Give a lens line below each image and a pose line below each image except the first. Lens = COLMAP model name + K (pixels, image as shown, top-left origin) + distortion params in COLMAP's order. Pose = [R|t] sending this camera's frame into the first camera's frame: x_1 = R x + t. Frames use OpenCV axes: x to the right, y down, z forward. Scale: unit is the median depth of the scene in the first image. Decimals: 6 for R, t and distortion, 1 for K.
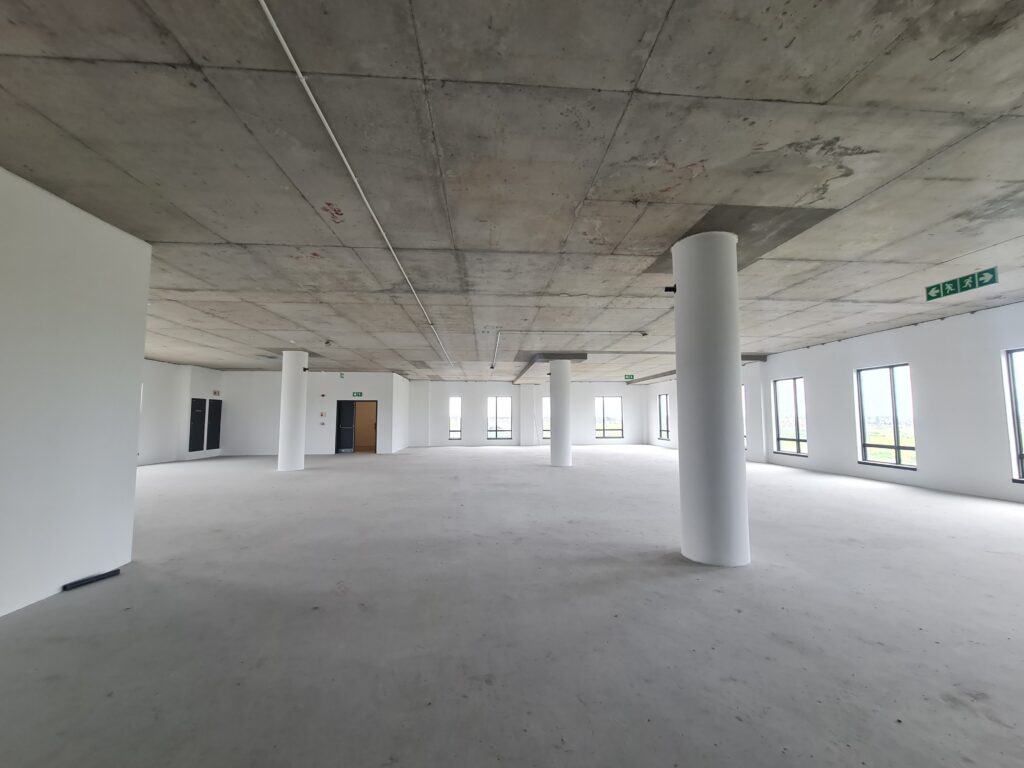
lens RADIAL K [[413.0, 0, 514.9], [0, 413.0, 382.6], [0, 0, 1]] dist [0.003254, 0.000083]
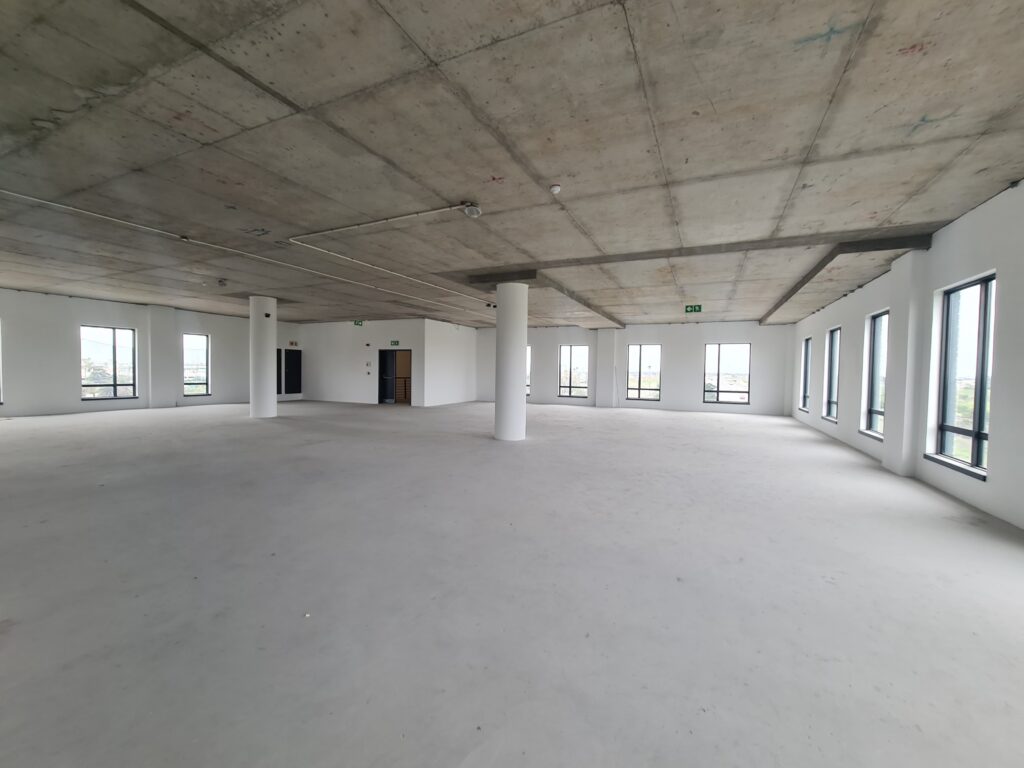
lens RADIAL K [[413.0, 0, 512.4], [0, 413.0, 383.1], [0, 0, 1]] dist [0.003254, 0.000083]
pose [[0.875379, 0.032682, -0.482332, 0.320231], [0.021491, 0.994095, 0.106362, 0.024390], [0.482960, -0.103473, 0.869507, 0.294057]]
